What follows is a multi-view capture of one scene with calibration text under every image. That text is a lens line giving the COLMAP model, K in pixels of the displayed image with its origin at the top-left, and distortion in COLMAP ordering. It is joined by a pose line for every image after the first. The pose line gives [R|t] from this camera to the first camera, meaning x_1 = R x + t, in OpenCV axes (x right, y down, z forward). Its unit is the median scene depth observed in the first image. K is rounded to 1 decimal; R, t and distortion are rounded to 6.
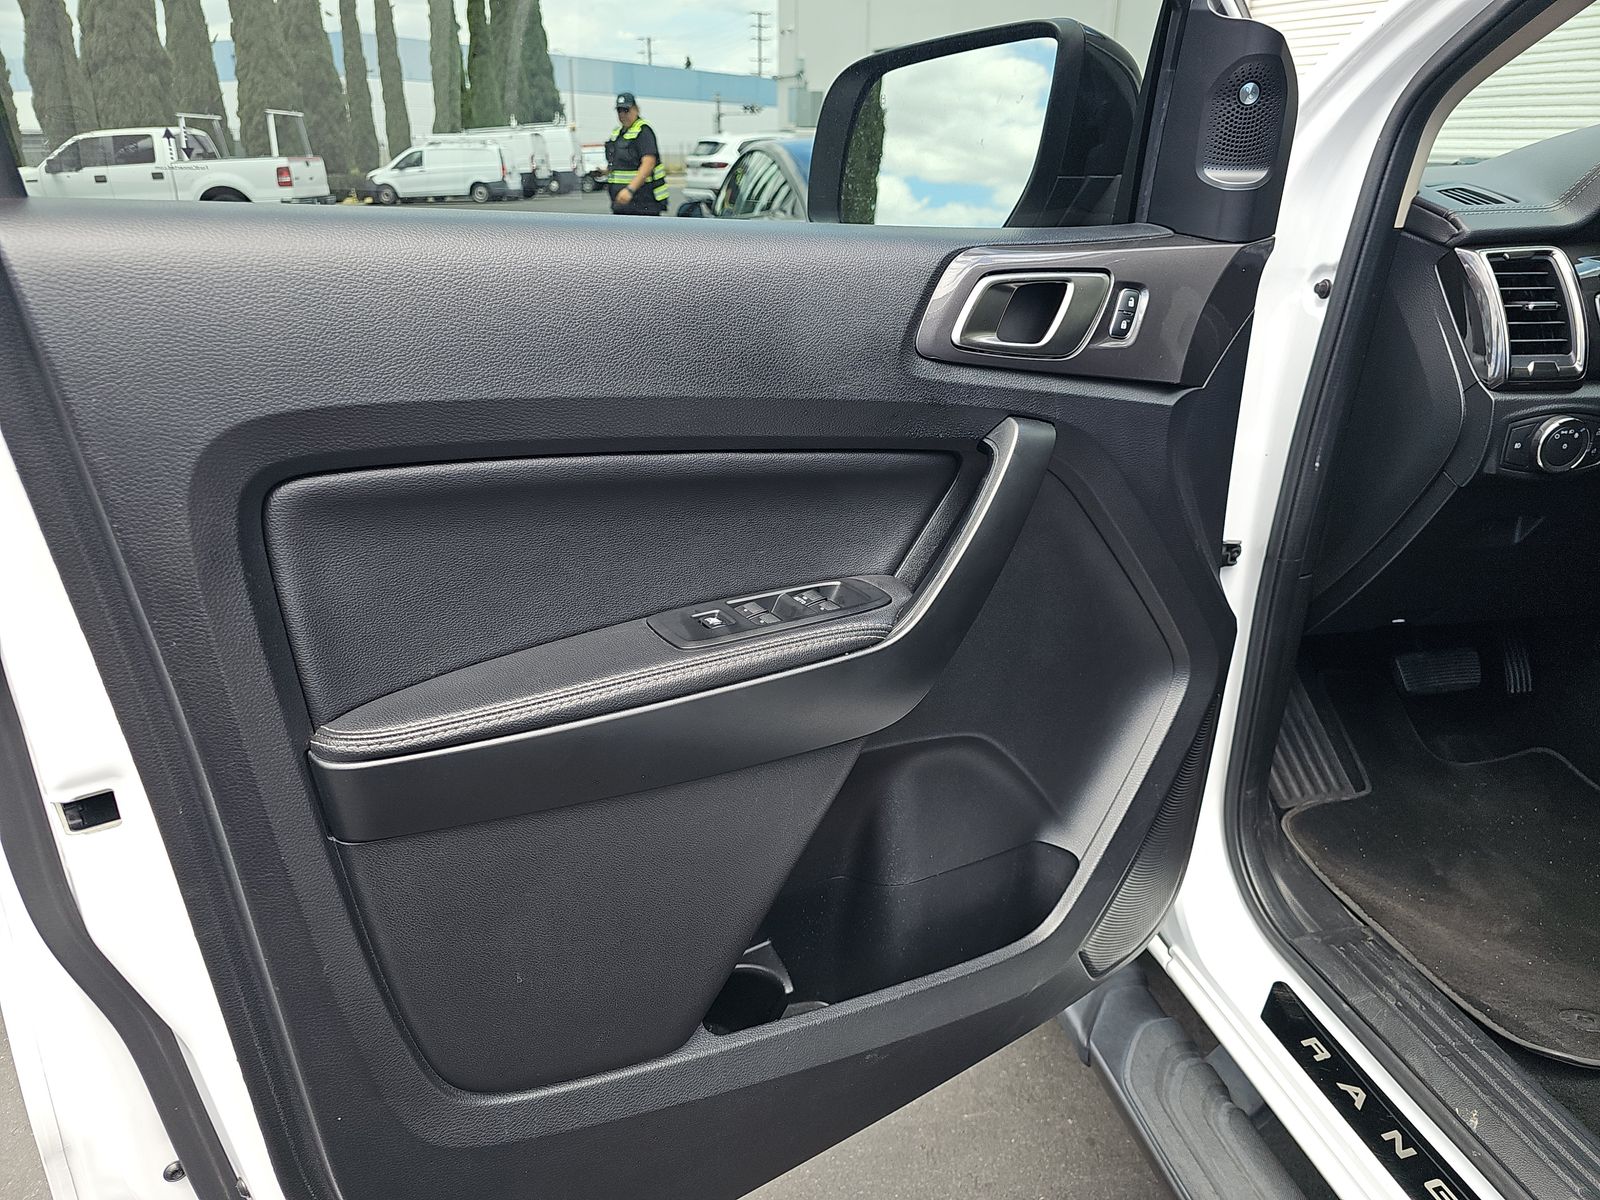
lens RADIAL K [[1065.5, 0, 799.6], [0, 1065.5, 591.6], [0, 0, 1]] dist [0.032041, -0.027150]
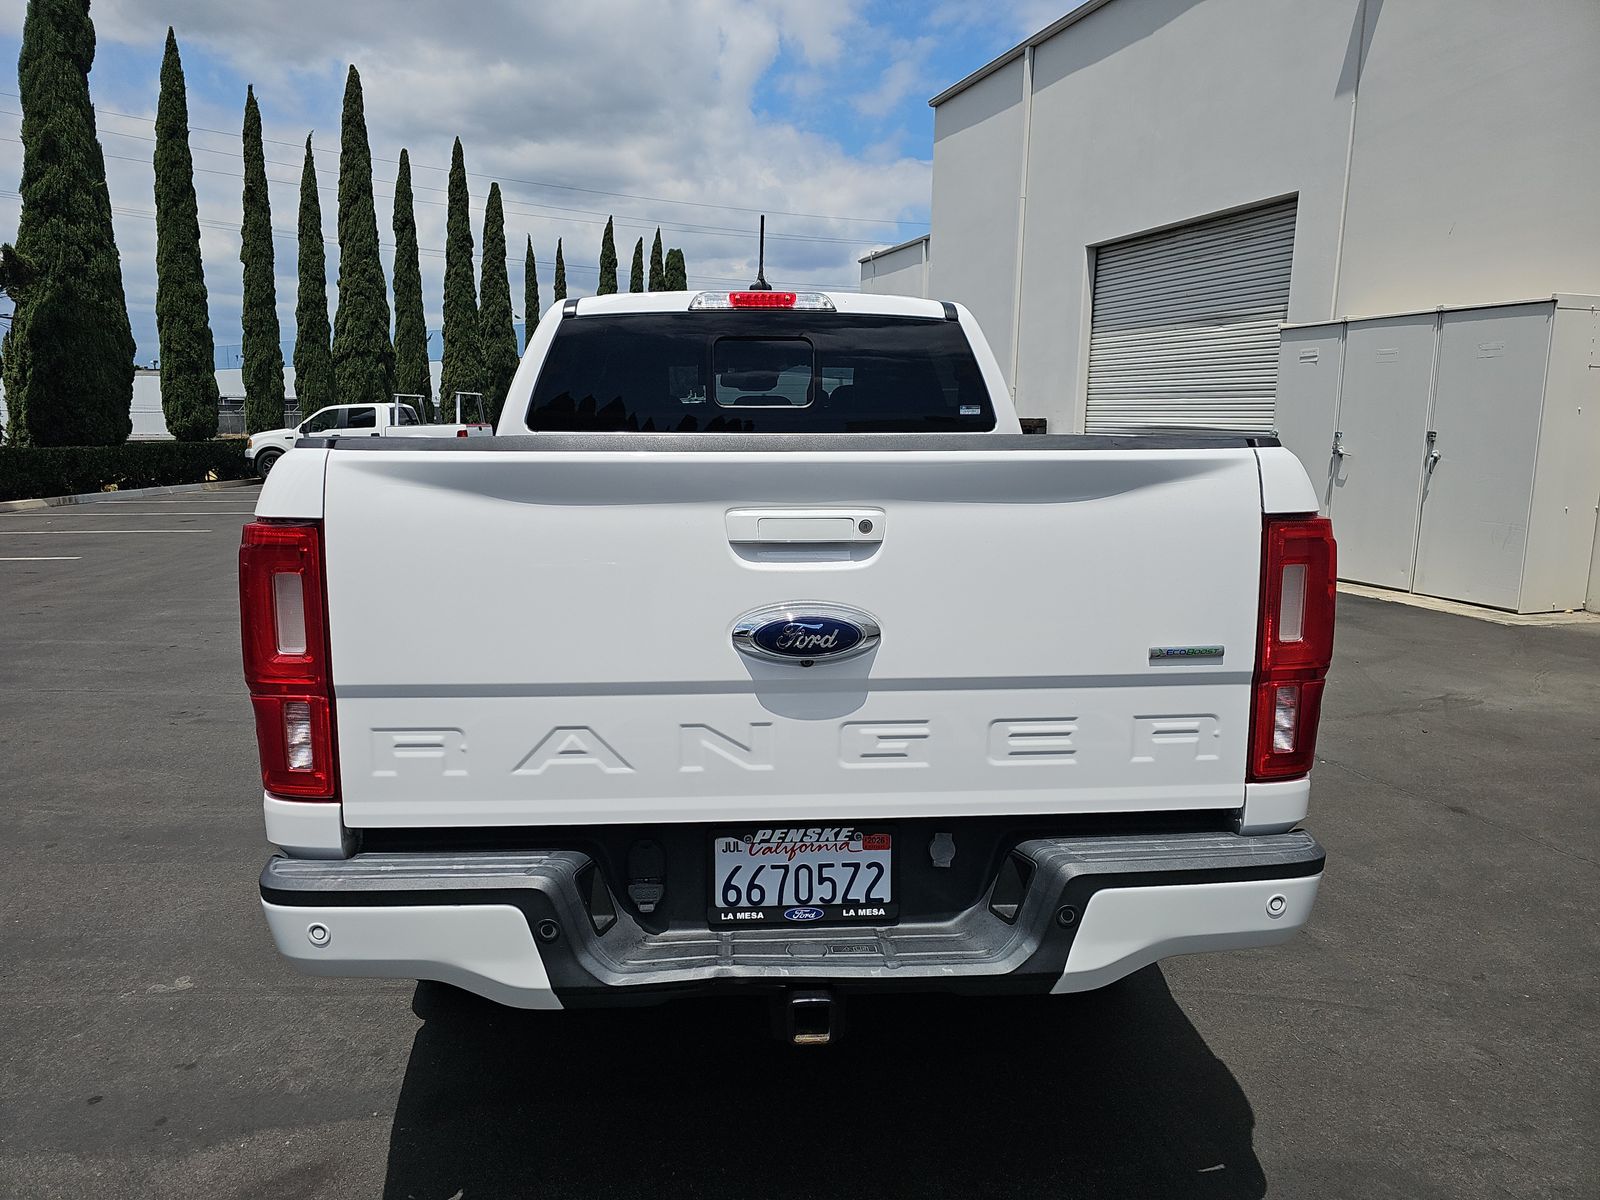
lens RADIAL K [[1065.5, 0, 801.5], [0, 1065.5, 605.0], [0, 0, 1]] dist [0.032041, -0.027150]
pose [[0.991467, 0.029978, -0.126862, 0.110440], [-0.056393, 0.976055, -0.210087, 0.072794], [0.117526, 0.215448, 0.969417, -0.193609]]
